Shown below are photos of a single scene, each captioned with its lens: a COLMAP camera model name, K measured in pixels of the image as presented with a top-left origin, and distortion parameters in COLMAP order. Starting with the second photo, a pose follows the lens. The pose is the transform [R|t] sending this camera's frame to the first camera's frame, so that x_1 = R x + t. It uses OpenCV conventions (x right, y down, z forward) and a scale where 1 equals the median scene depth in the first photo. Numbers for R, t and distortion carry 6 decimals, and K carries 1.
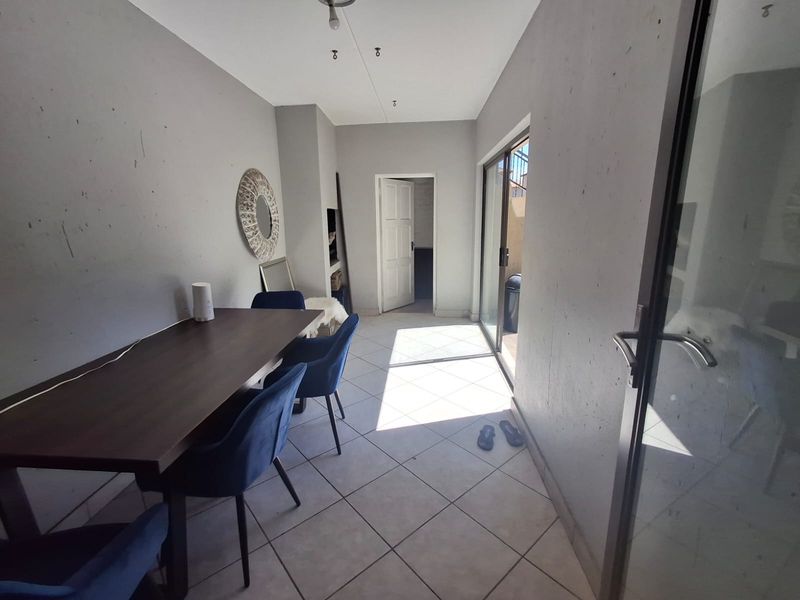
lens RADIAL K [[360.3, 0, 397.6], [0, 360.3, 296.0], [0, 0, 1]] dist [0.002310, 0.001054]
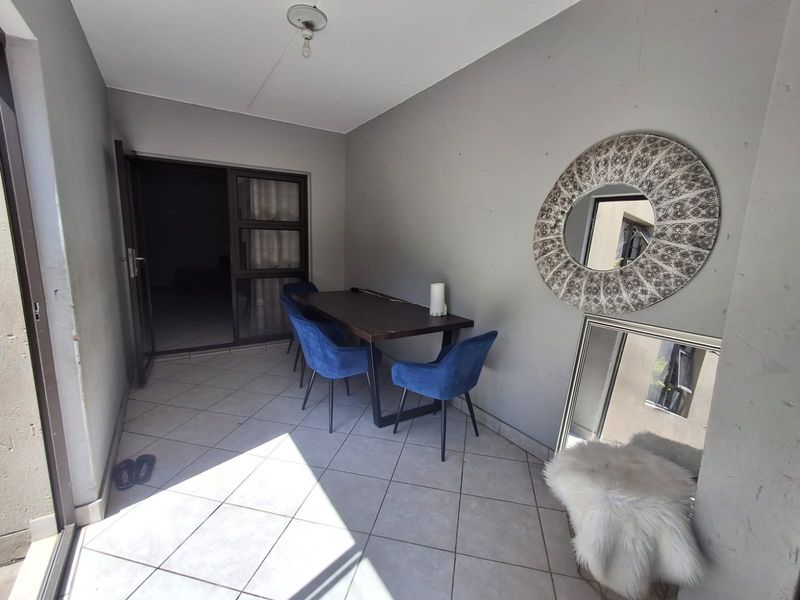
lens RADIAL K [[360.3, 0, 397.6], [0, 360.3, 296.0], [0, 0, 1]] dist [0.002310, 0.001054]
pose [[-0.808955, 0.083303, -0.581938, 0.168566], [-0.147102, 0.929733, 0.337576, -0.248613], [0.569168, 0.358689, -0.739858, 1.203064]]
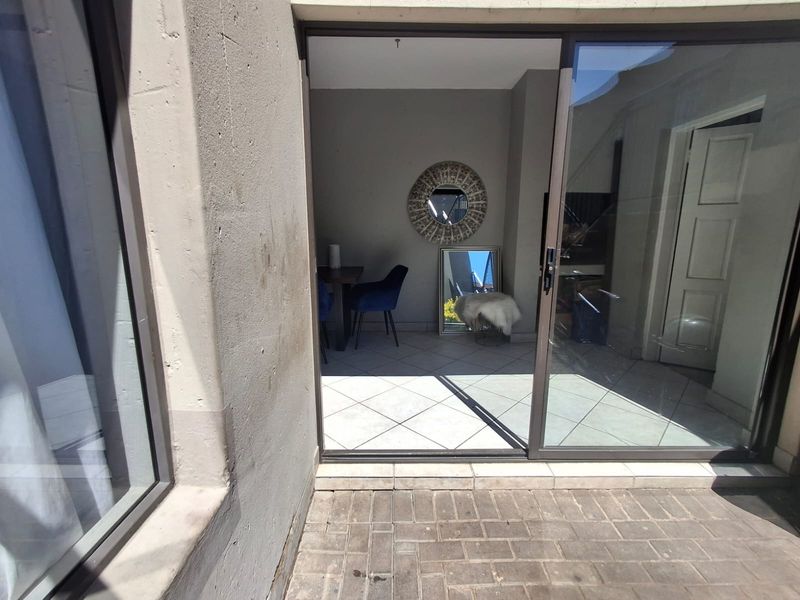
lens RADIAL K [[360.3, 0, 397.6], [0, 360.3, 296.0], [0, 0, 1]] dist [0.002310, 0.001054]
pose [[0.088613, 0.200904, -0.975595, 0.728017], [-0.222568, 0.958677, 0.177204, -0.105824], [0.970882, 0.201433, 0.129666, 0.735835]]
